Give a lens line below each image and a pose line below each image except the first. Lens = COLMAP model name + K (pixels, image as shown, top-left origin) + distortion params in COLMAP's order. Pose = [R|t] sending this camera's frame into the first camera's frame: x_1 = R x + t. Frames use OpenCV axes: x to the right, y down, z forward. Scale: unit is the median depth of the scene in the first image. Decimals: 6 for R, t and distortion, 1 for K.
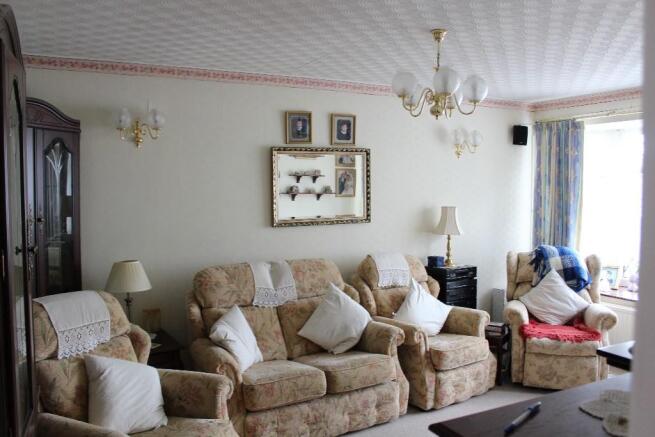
lens RADIAL K [[551.1, 0, 327.5], [0, 551.1, 218.5], [0, 0, 1]] dist [-0.150064, 0.135361]
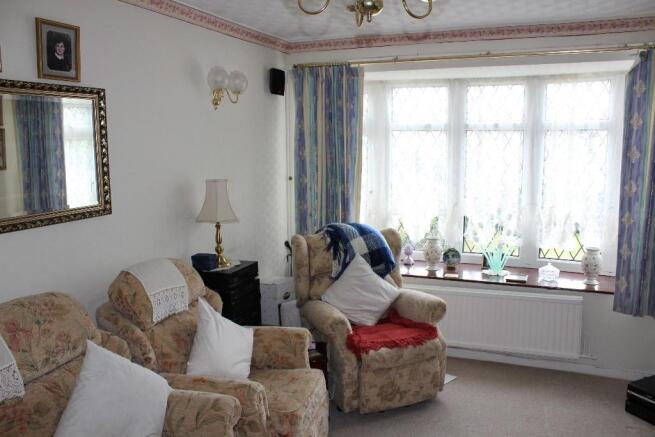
lens RADIAL K [[551.1, 0, 327.5], [0, 551.1, 218.5], [0, 0, 1]] dist [-0.150064, 0.135361]
pose [[0.771000, -0.091847, 0.630177, -0.113755], [0.049162, 0.995176, 0.084897, -0.026955], [-0.634935, -0.034475, 0.771796, 0.412425]]
